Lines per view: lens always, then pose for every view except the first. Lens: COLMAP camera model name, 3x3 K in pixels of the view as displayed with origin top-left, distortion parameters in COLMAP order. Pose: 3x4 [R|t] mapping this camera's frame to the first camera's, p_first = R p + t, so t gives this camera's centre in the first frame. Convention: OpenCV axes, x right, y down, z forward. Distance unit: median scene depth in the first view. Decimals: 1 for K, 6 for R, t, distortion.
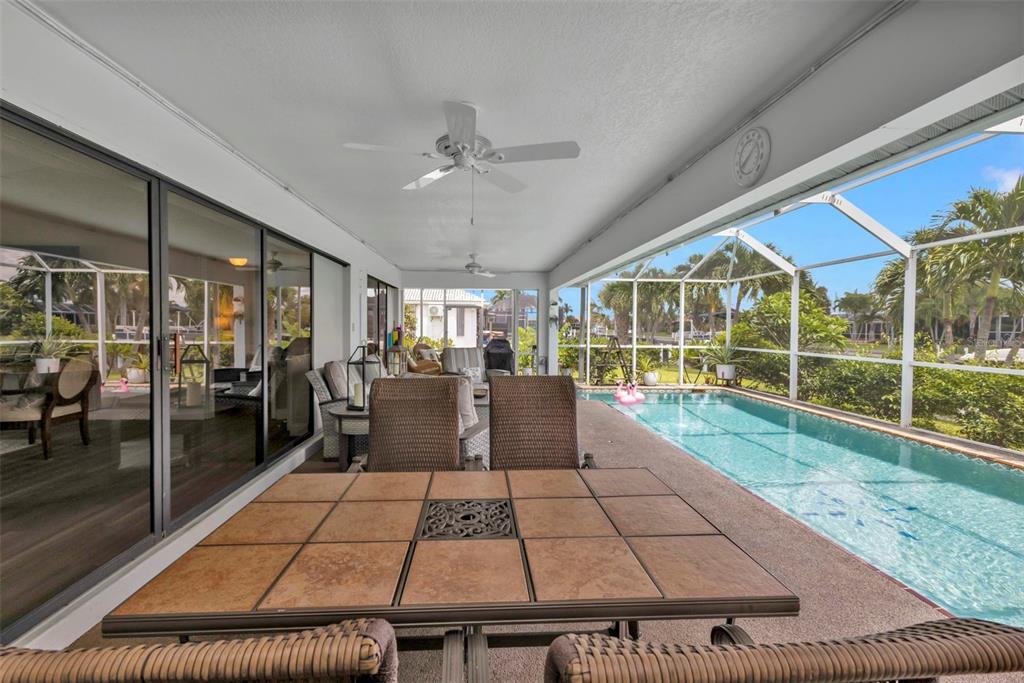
lens RADIAL K [[442.7, 0, 514.2], [0, 442.7, 337.6], [0, 0, 1]] dist [0.003511, -0.000177]
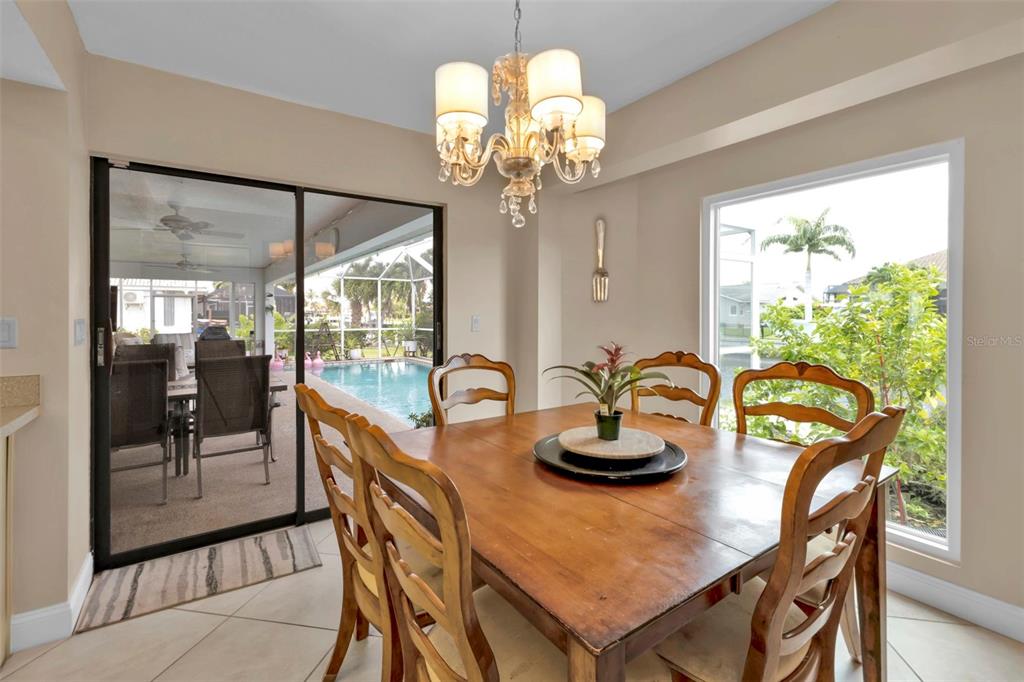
lens RADIAL K [[451.9, 0, 501.7], [0, 451.9, 318.2], [0, 0, 1]] dist [0.004305, 0.000239]
pose [[0.870389, -0.013165, 0.492188, 0.033778], [0.020079, 0.999760, -0.008768, 0.007469], [-0.491955, 0.017514, 0.870445, -0.341718]]
